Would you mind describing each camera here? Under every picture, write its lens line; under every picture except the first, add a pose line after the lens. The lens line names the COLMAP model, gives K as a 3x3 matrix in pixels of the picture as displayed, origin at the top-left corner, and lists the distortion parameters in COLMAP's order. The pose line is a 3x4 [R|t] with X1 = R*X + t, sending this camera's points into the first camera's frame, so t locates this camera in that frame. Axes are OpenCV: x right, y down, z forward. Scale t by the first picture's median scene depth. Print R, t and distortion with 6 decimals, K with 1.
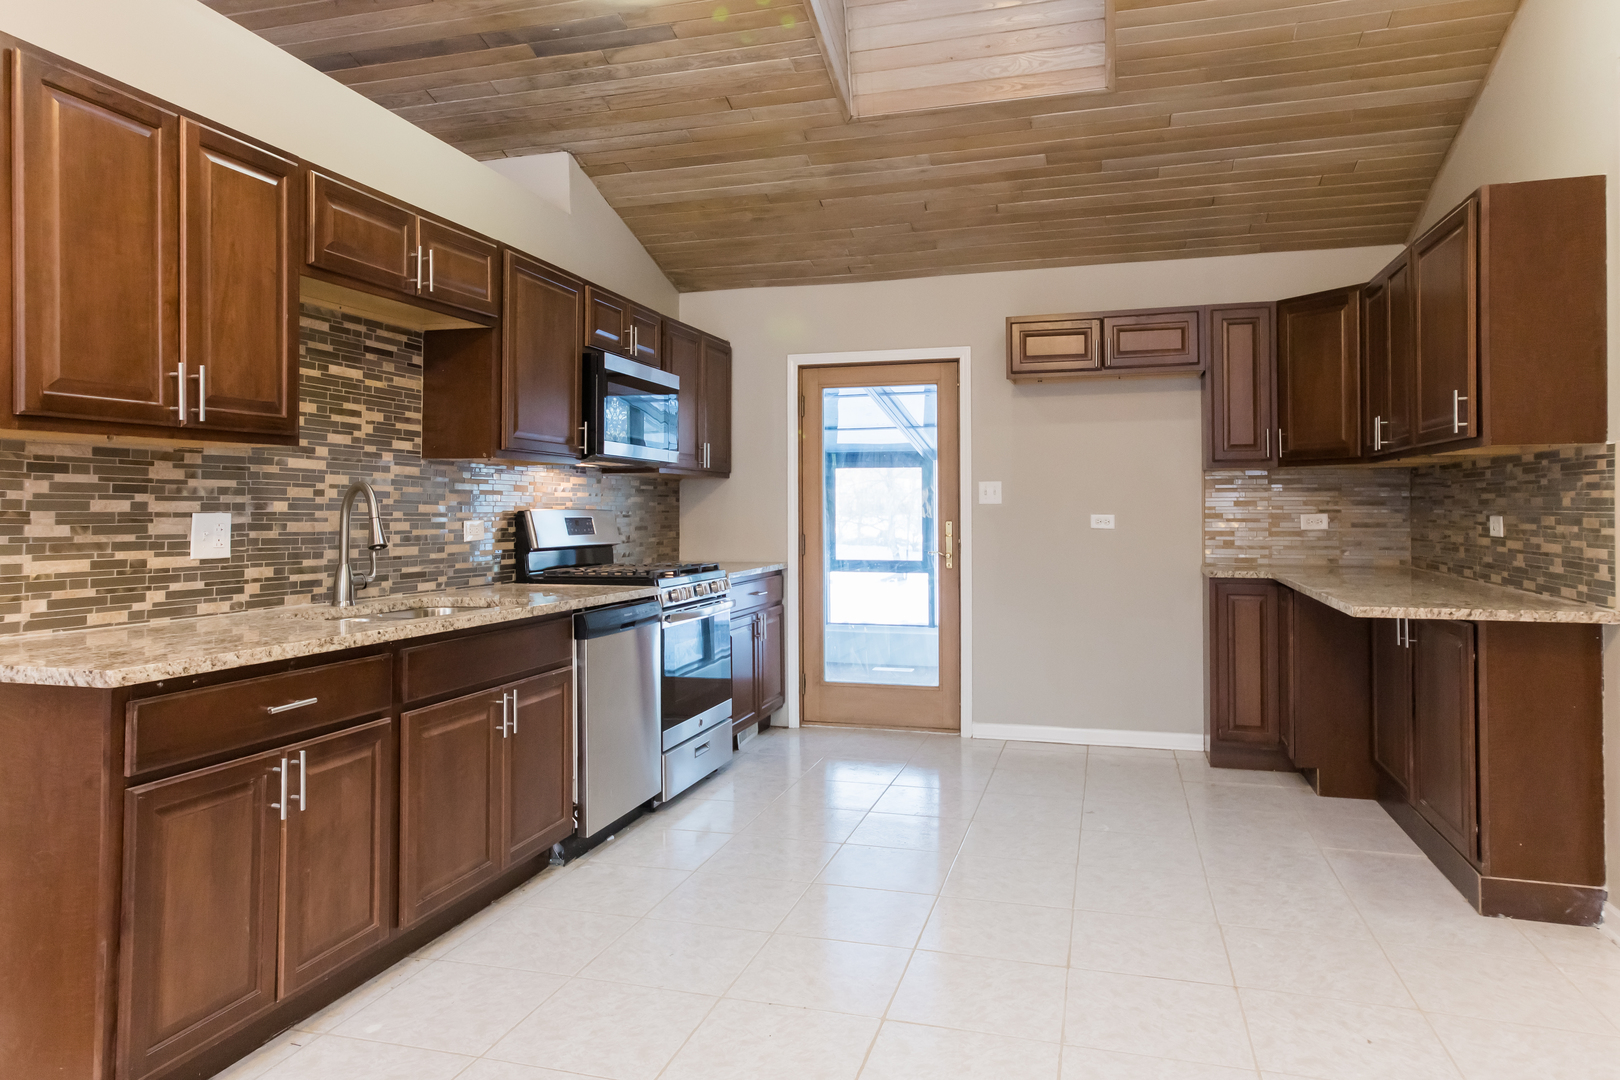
lens RADIAL K [[1032.9, 0, 804.6], [0, 1032.9, 493.0], [0, 0, 1]] dist [0.010520, 0.010781]
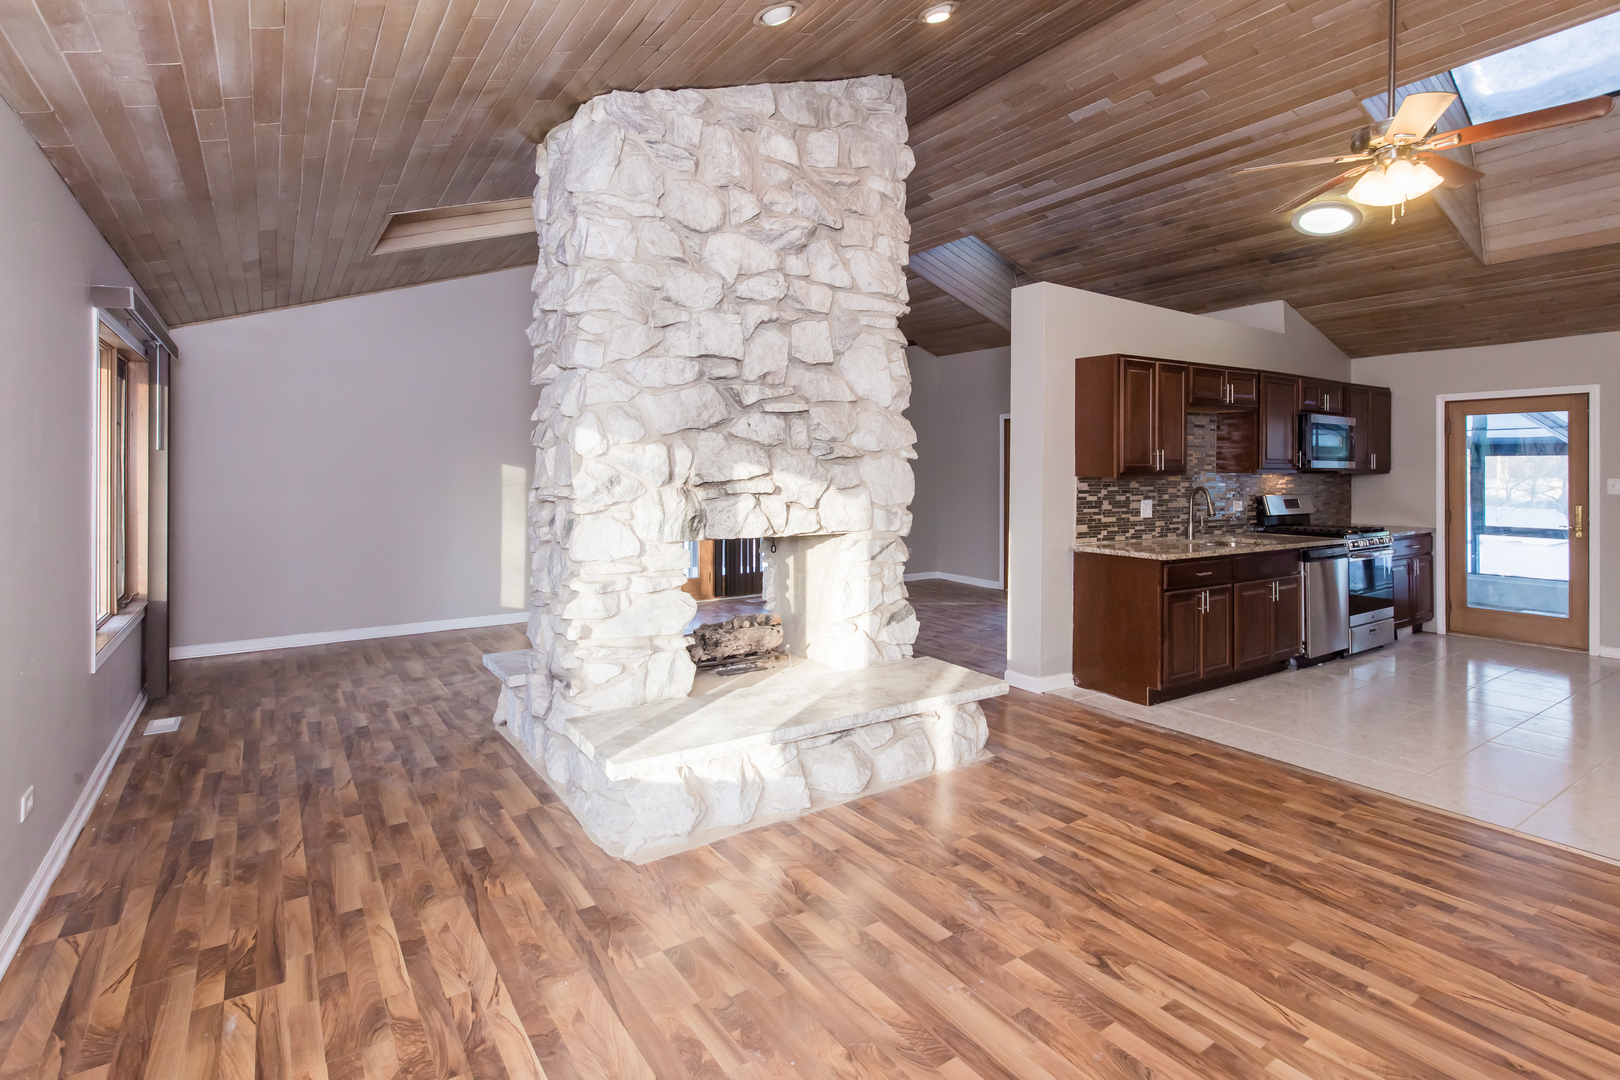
lens RADIAL K [[785.9, 0, 806.6], [0, 785.9, 469.9], [0, 0, 1]] dist [0.005875, -0.003457]
pose [[0.767632, 0.002446, -0.640886, 0.022901], [0.007725, 0.999885, 0.013069, -0.061850], [0.640844, -0.014983, 0.767525, -0.736590]]
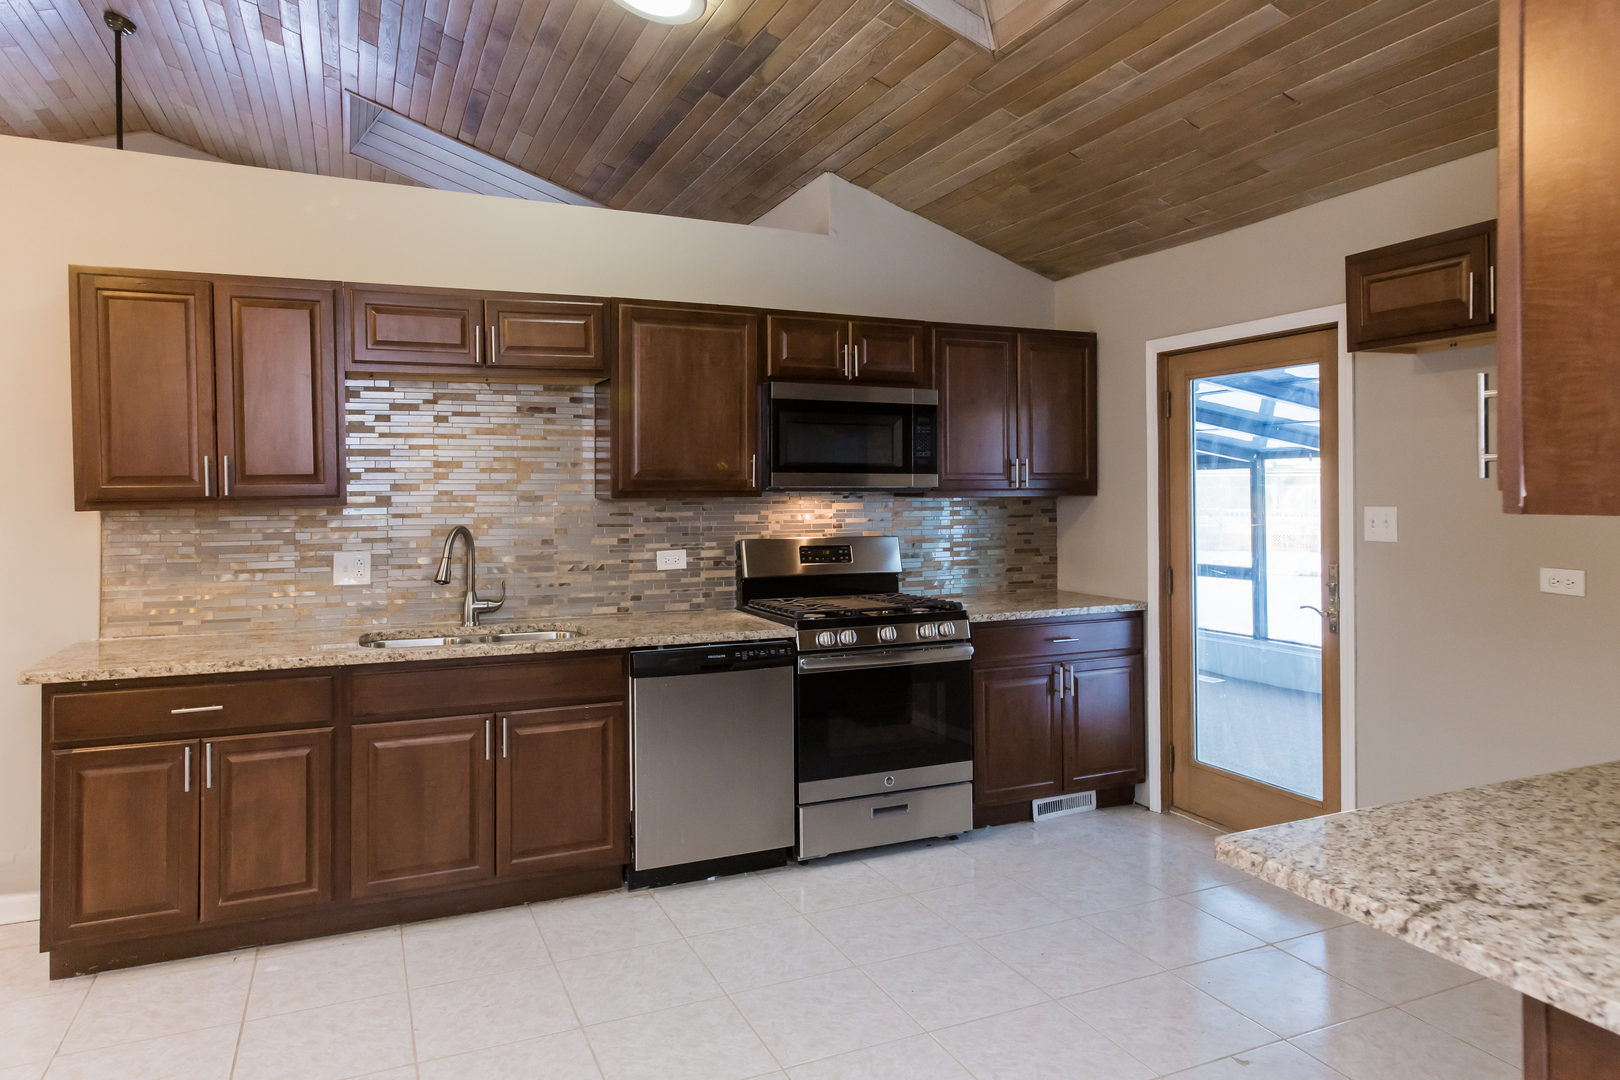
lens RADIAL K [[1032.9, 0, 827.0], [0, 1032.9, 485.3], [0, 0, 1]] dist [0.010520, 0.010781]
pose [[0.648082, -0.002767, -0.761566, 0.608753], [0.016411, 0.999812, 0.010333, -0.050114], [0.761394, -0.019195, 0.648005, 0.423974]]
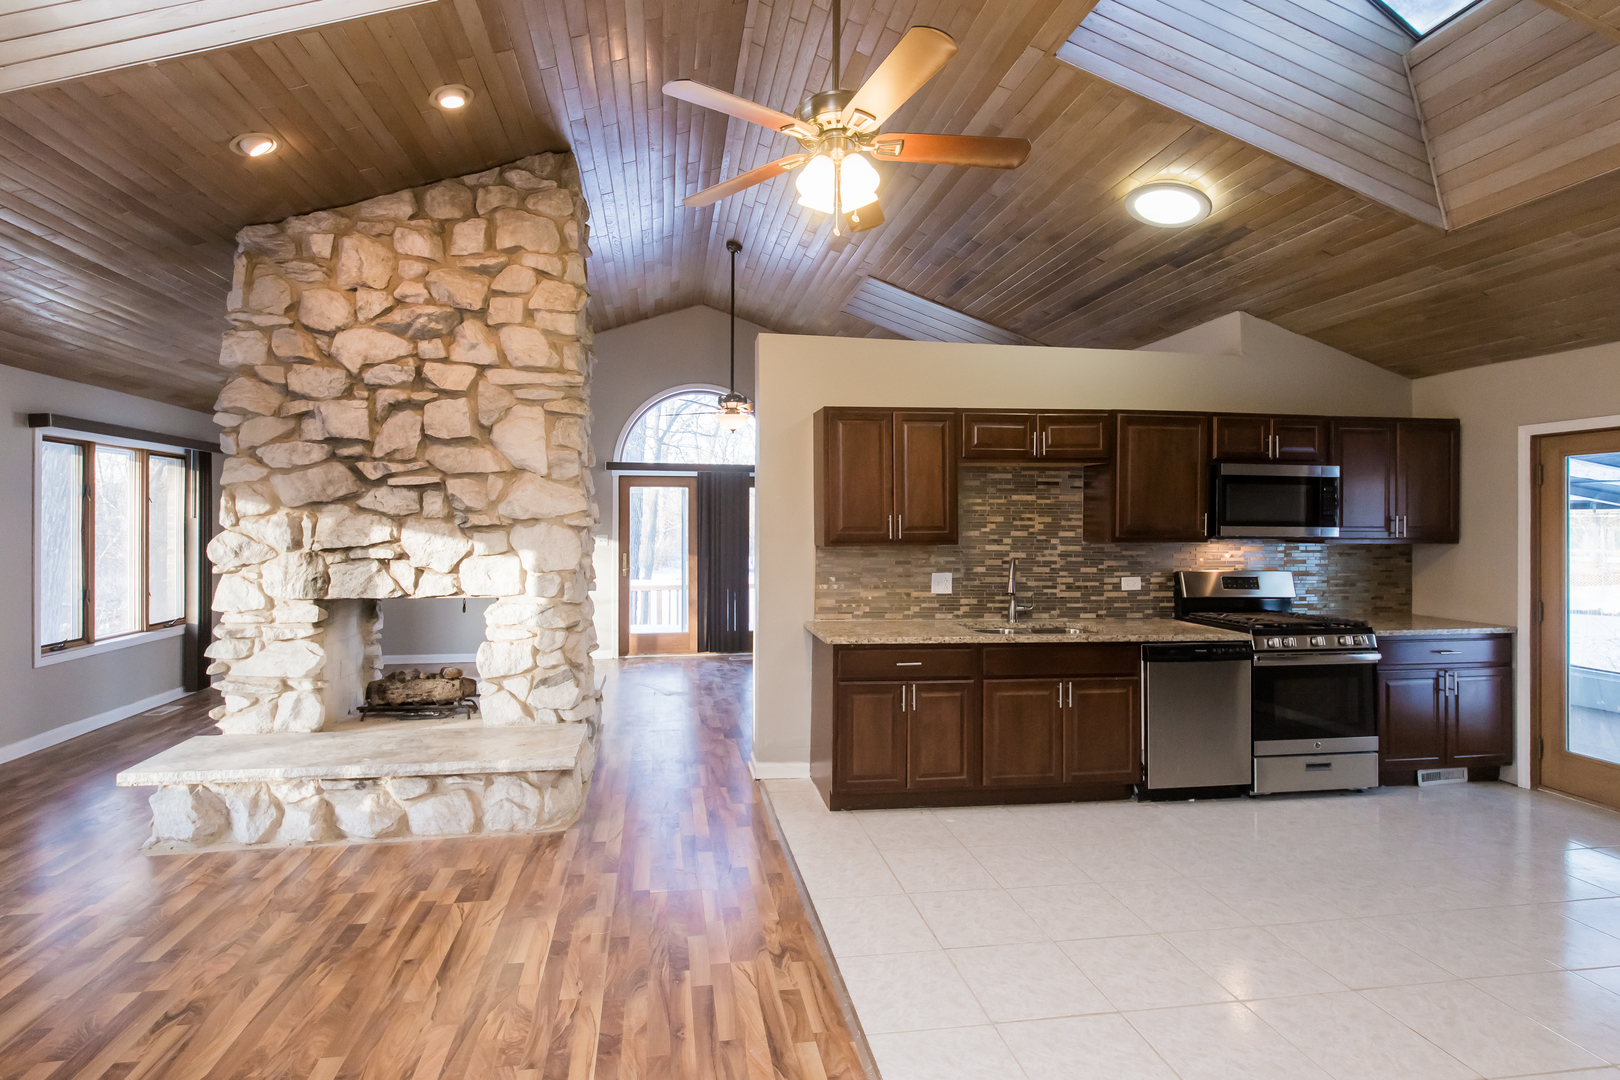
lens RADIAL K [[785.9, 0, 779.0], [0, 785.9, 519.9], [0, 0, 1]] dist [0.005875, -0.003457]
pose [[0.413838, 0.001793, -0.910349, 0.559479], [0.010263, 0.999925, 0.006635, -0.075395], [0.910293, -0.012089, 0.413788, 0.004483]]
